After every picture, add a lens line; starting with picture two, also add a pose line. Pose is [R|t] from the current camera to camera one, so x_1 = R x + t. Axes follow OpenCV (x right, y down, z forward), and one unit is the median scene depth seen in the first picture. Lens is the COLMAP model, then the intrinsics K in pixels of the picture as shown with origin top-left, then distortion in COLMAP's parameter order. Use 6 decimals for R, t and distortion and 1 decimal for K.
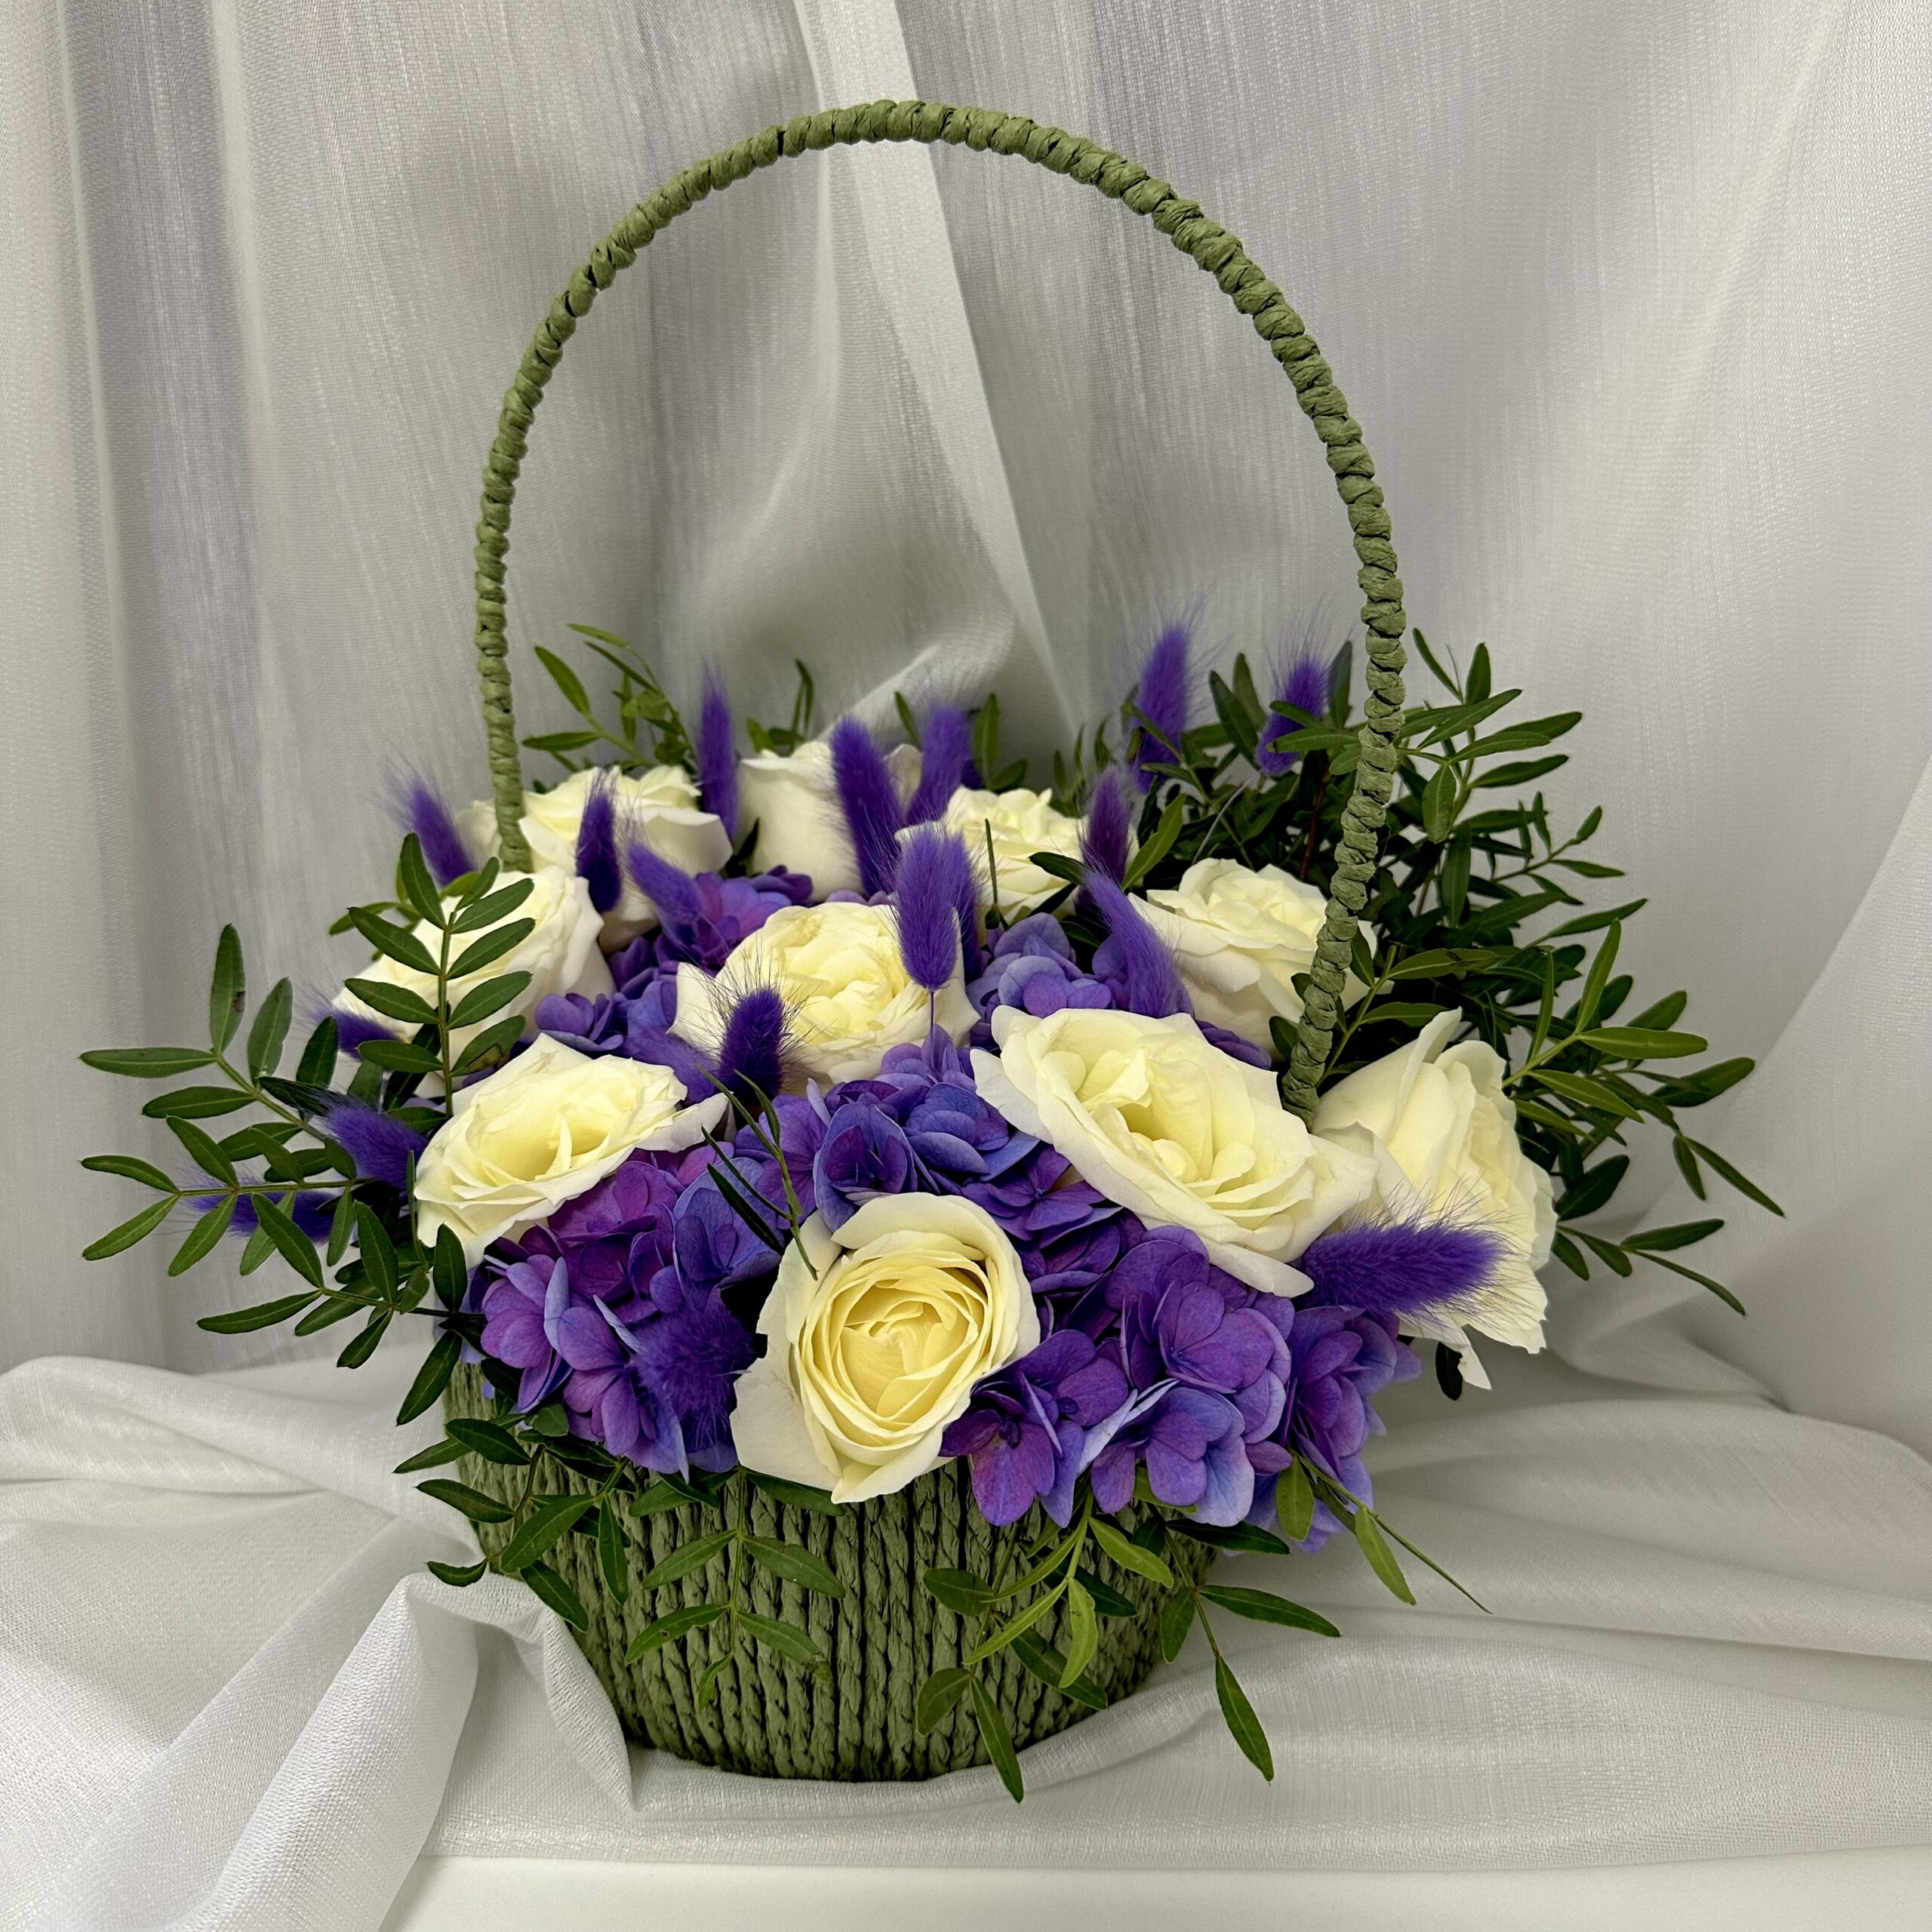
lens RADIAL K [[1628.1, 0, 962.6], [0, 1628.1, 906.4], [0, 0, 1]] dist [-0.004150, -0.009038]
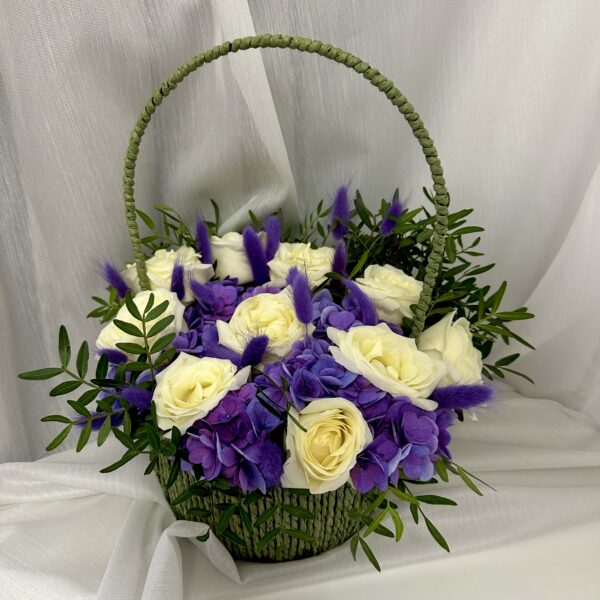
lens RADIAL K [[508.4, 0, 311.9], [0, 508.4, 299.5], [0, 0, 1]] dist [-0.005731, -0.008283]
pose [[0.982845, -0.106238, 0.150764, -0.148309], [0.089723, 0.989601, 0.112428, -0.104129], [-0.161140, -0.096972, 0.982156, 0.026595]]
